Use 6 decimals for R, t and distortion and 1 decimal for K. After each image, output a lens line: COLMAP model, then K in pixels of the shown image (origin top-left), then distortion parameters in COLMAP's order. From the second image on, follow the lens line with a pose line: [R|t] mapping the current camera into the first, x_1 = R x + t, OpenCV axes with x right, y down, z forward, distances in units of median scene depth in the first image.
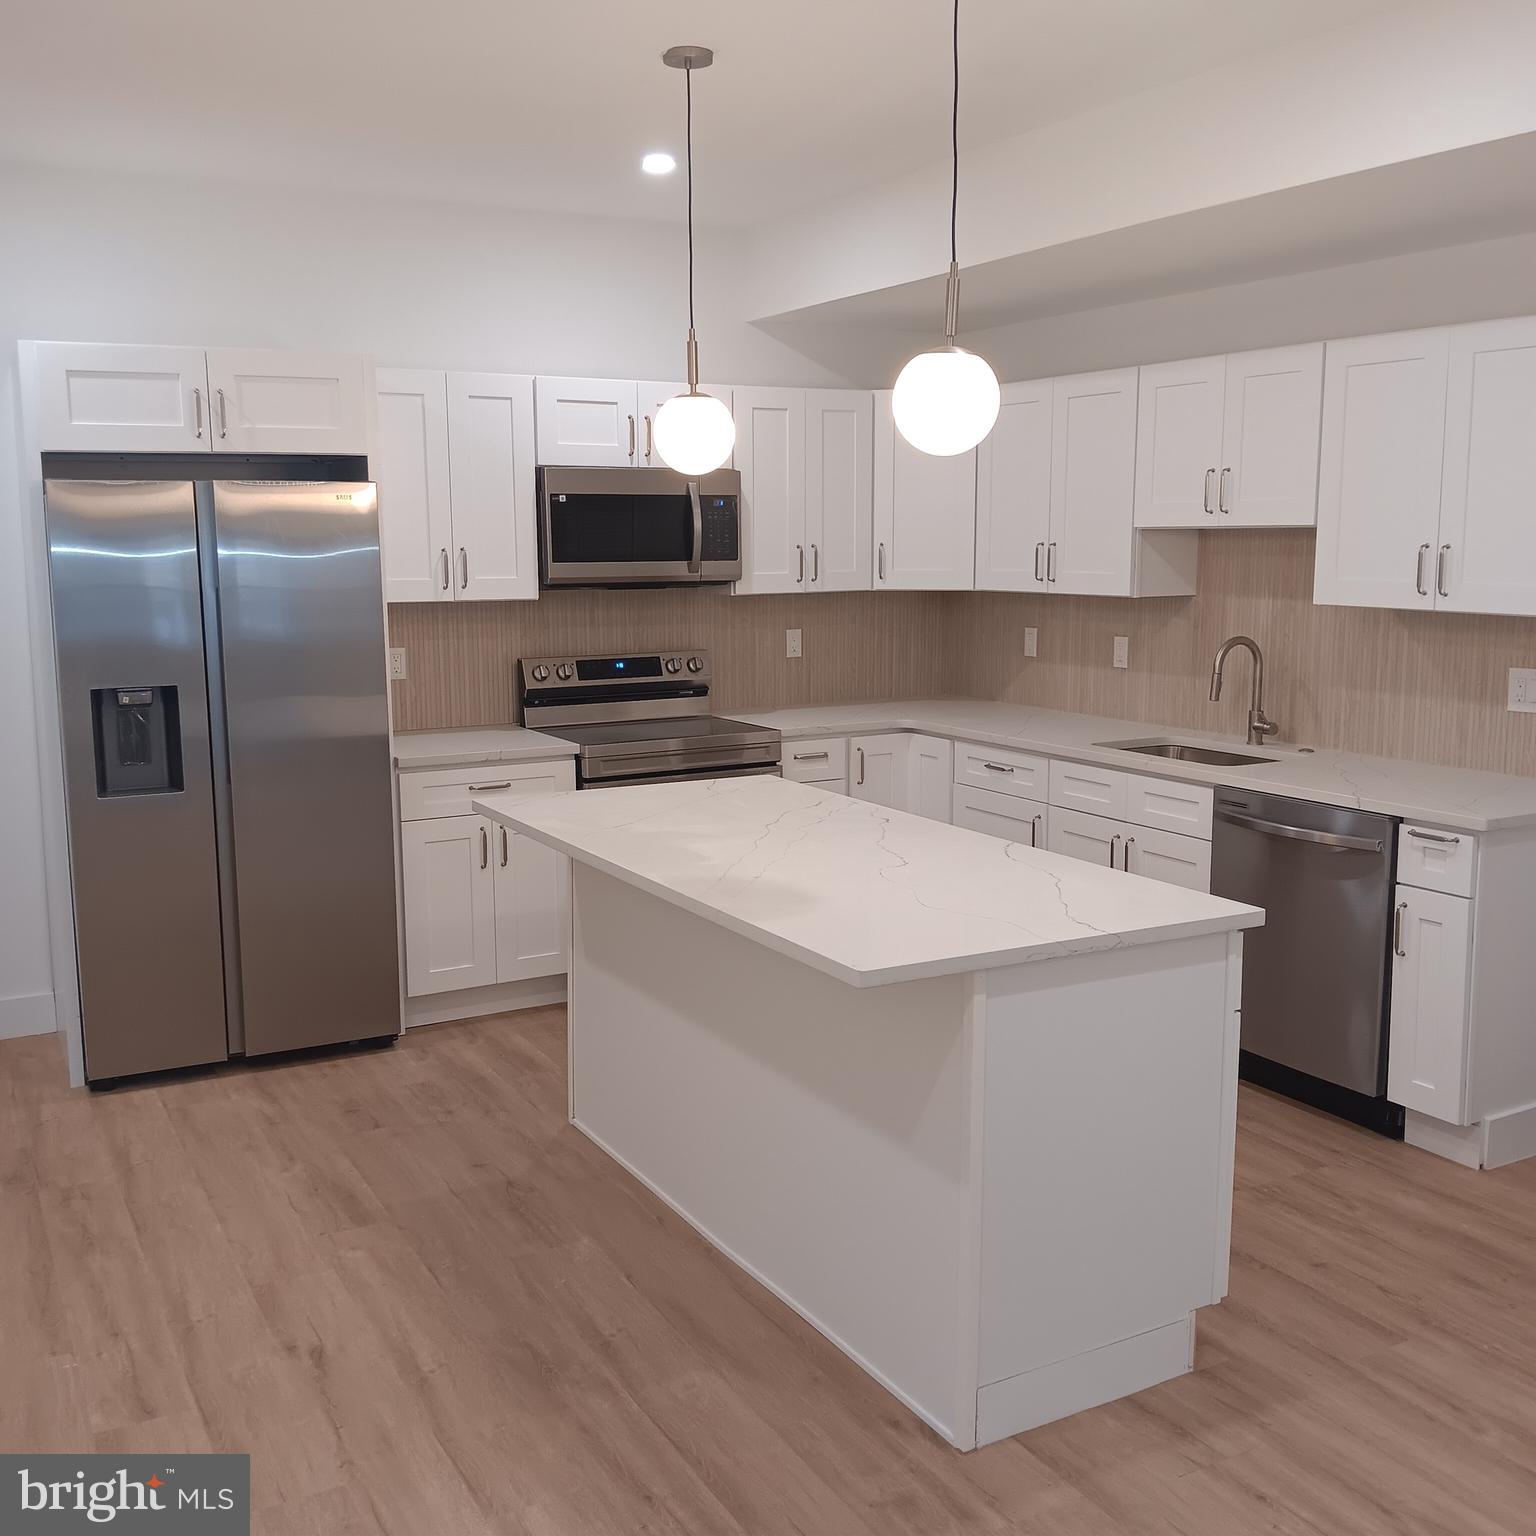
lens RADIAL K [[1586.7, 0, 817.5], [0, 1586.7, 785.5], [0, 0, 1]] dist [0.132068, -0.313278]
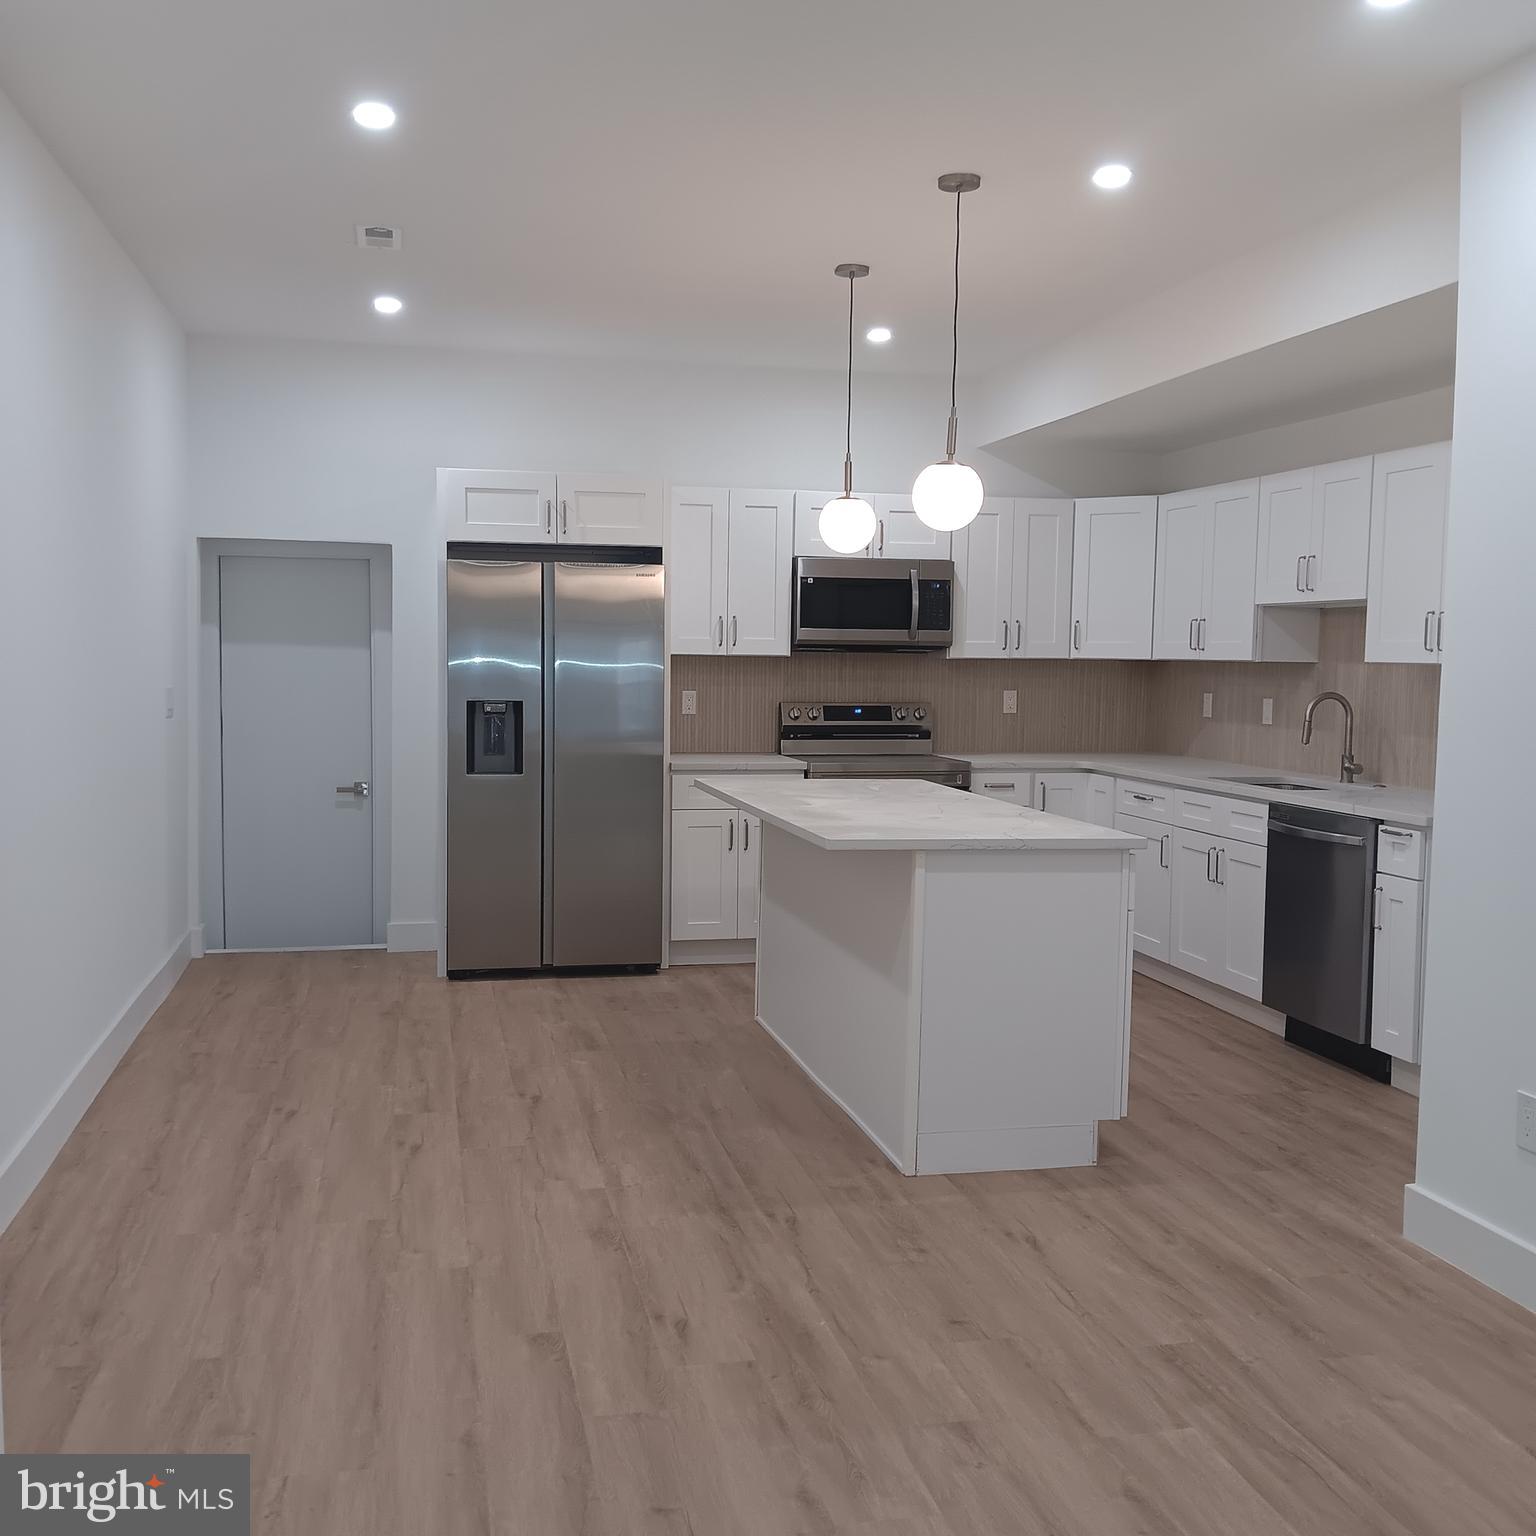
lens RADIAL K [[1586.7, 0, 817.5], [0, 1586.7, 785.5], [0, 0, 1]] dist [0.132068, -0.313278]
pose [[0.962830, 0.039052, -0.267272, 0.228868], [-0.059041, 0.995993, -0.067165, 0.087837], [0.263578, 0.080449, 0.961278, -0.289058]]
